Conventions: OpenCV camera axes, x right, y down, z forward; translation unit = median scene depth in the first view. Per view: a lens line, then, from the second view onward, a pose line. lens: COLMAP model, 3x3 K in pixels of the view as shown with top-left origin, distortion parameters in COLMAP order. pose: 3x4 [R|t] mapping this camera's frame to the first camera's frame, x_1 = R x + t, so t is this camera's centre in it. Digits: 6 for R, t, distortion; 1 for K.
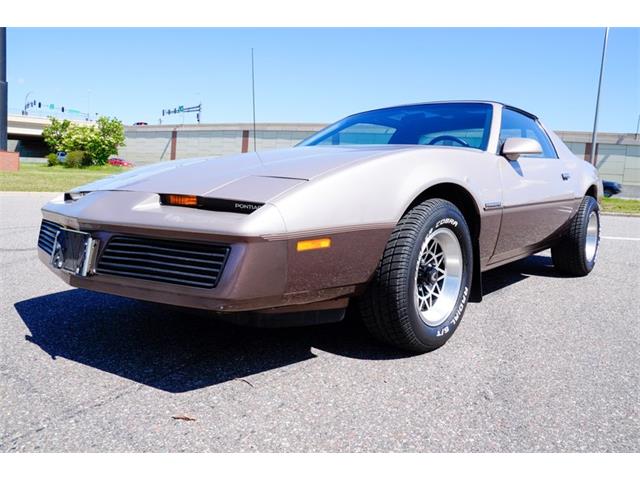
lens RADIAL K [[535.1, 0, 317.4], [0, 535.1, 238.4], [0, 0, 1]] dist [-0.107804, 0.149100]
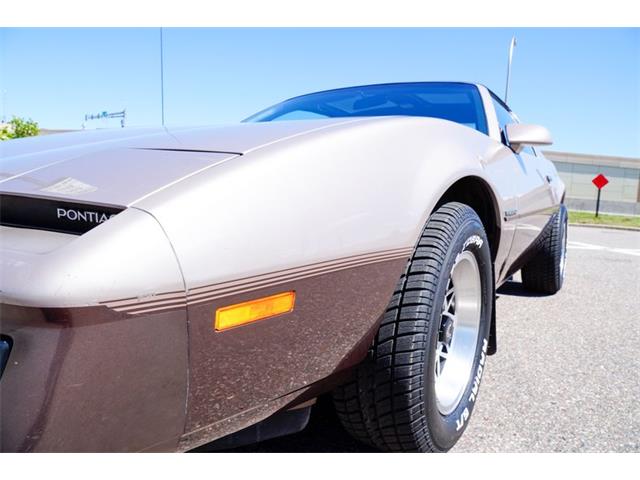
lens RADIAL K [[535.1, 0, 317.4], [0, 535.1, 238.4], [0, 0, 1]] dist [-0.107804, 0.149100]
pose [[0.990500, -0.003893, 0.137455, -0.013308], [0.005771, 0.999895, -0.013262, -0.029719], [-0.137389, 0.013929, 0.990419, 0.475205]]
